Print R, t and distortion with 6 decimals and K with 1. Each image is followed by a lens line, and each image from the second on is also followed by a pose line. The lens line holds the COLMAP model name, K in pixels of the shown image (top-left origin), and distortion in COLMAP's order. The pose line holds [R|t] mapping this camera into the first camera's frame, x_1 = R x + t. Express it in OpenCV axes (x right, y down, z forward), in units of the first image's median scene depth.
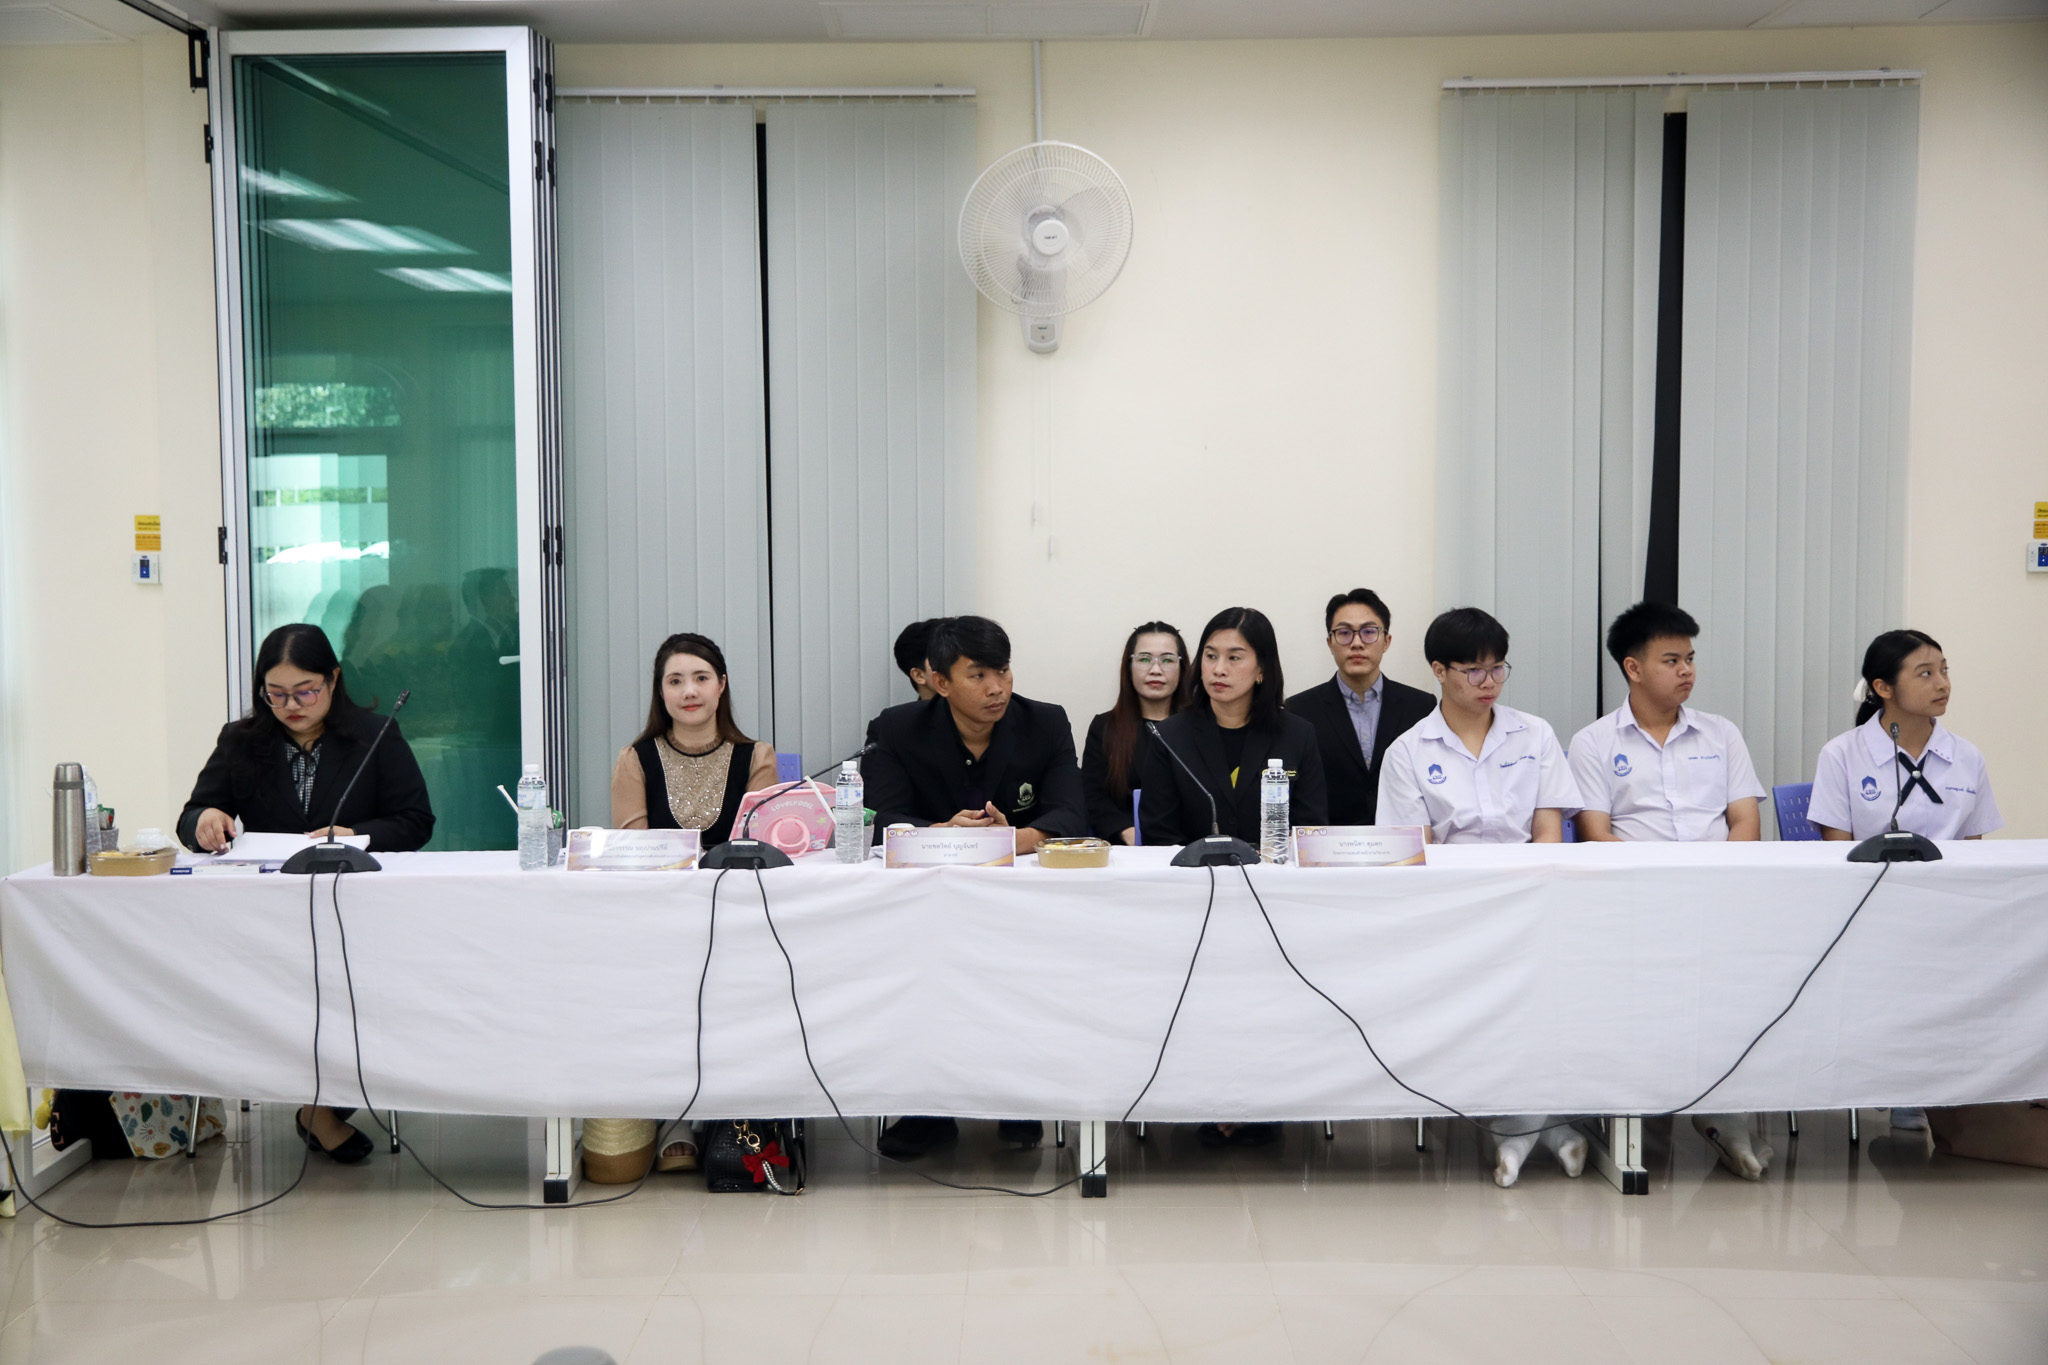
lens RADIAL K [[2398.3, 0, 1024.0], [0, 2398.3, 682.5], [0, 0, 1]] dist [0.064137, -0.006329]
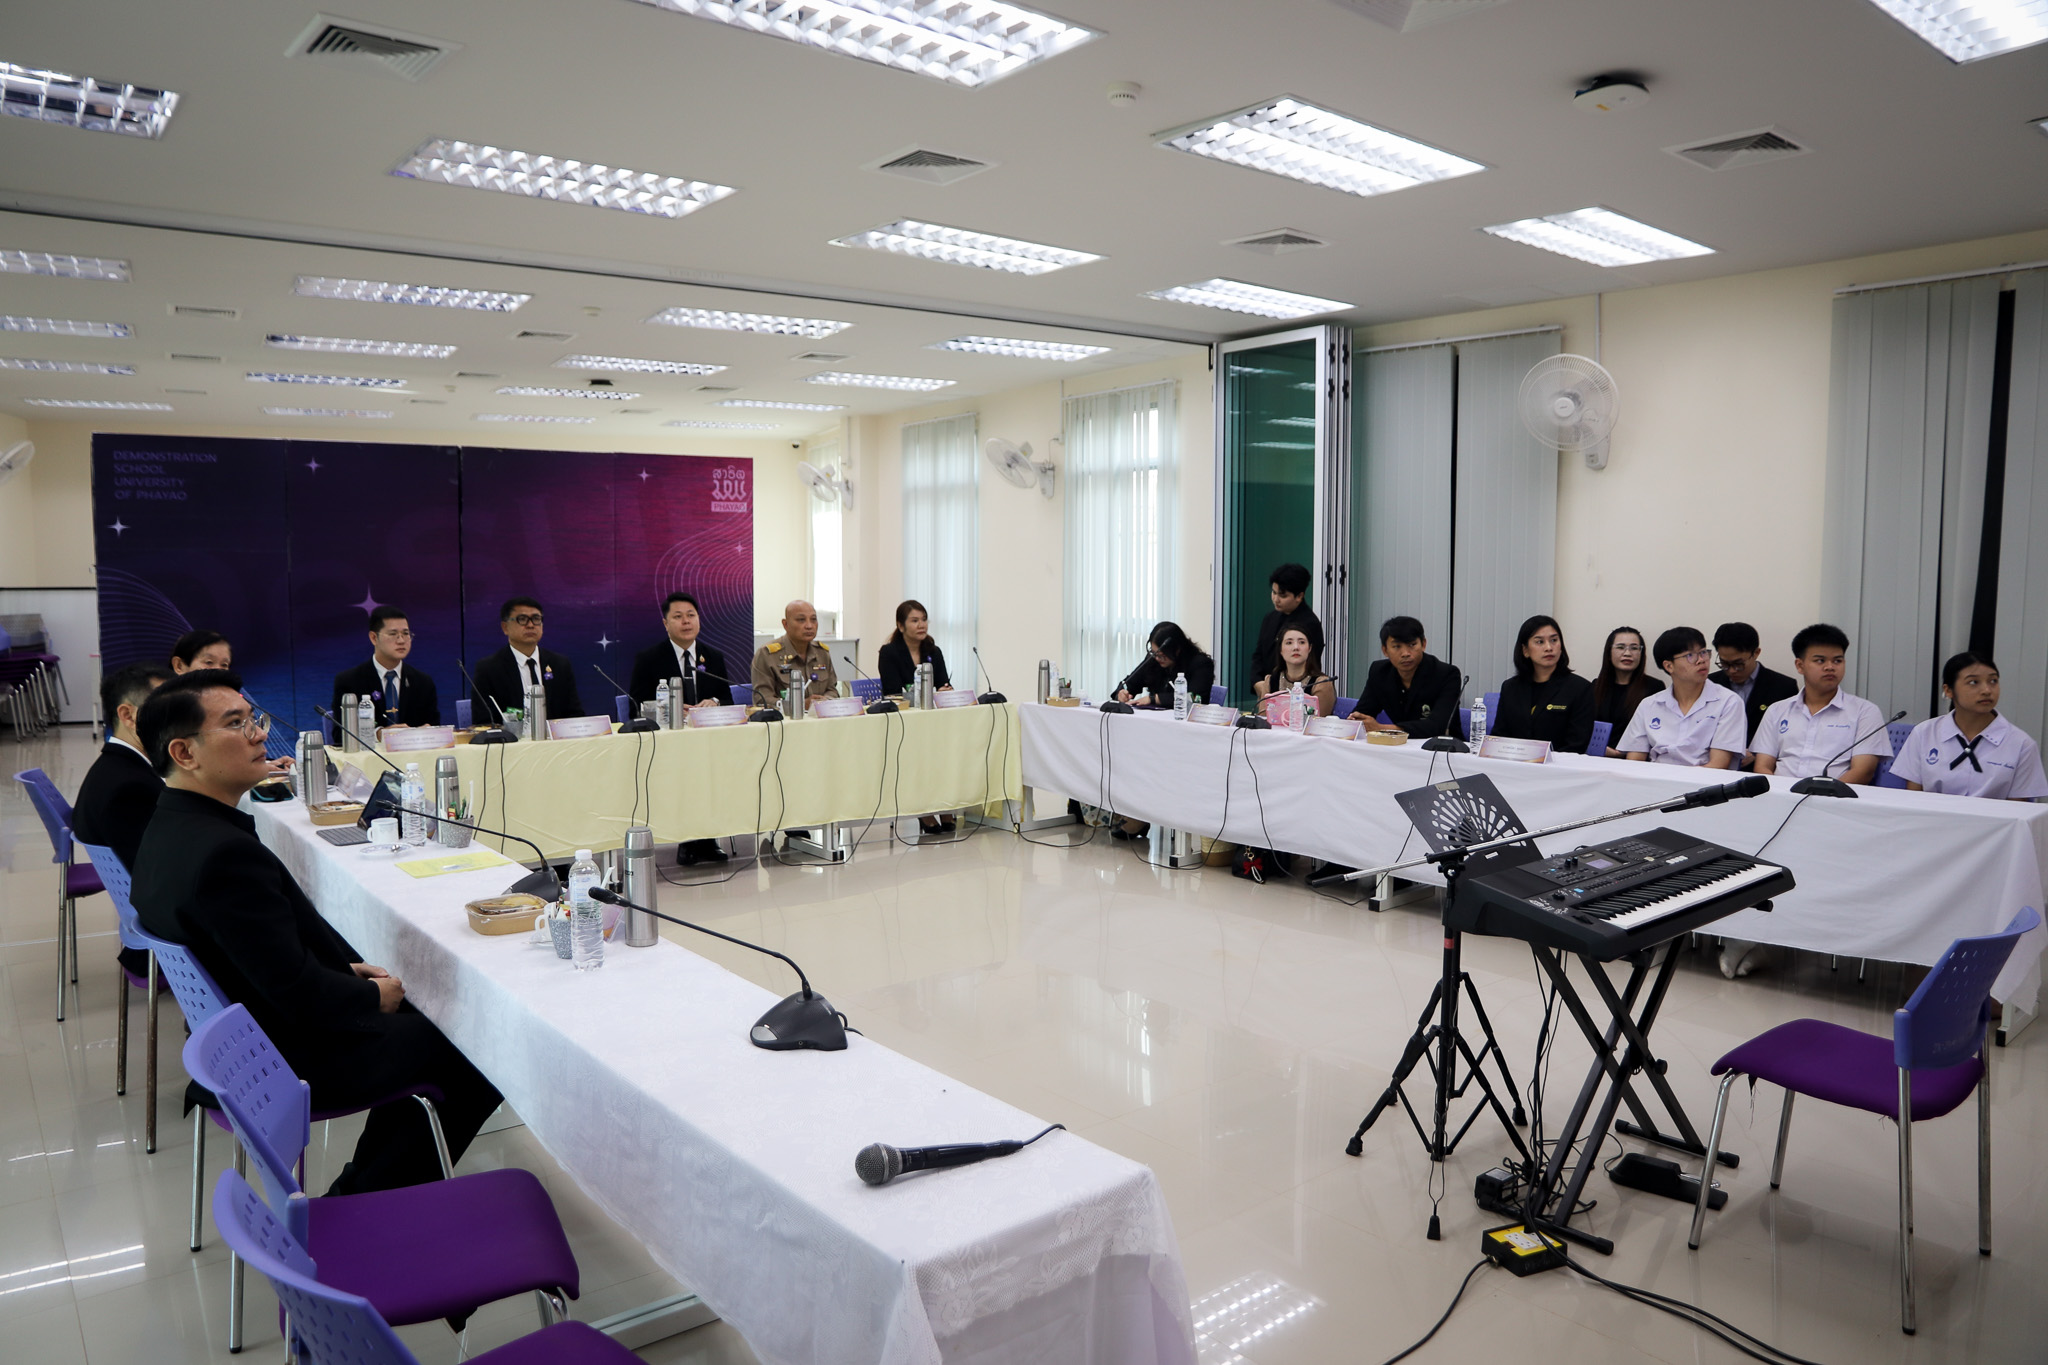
lens RADIAL K [[1407.4, 0, 1023.6], [0, 1407.4, 651.8], [0, 0, 1]] dist [0.000486, 0.001506]
pose [[0.670609, 0.058892, -0.739470, 0.598981], [-0.054899, 0.998050, 0.029698, -0.015213], [0.739777, 0.020680, 0.672534, 0.002589]]
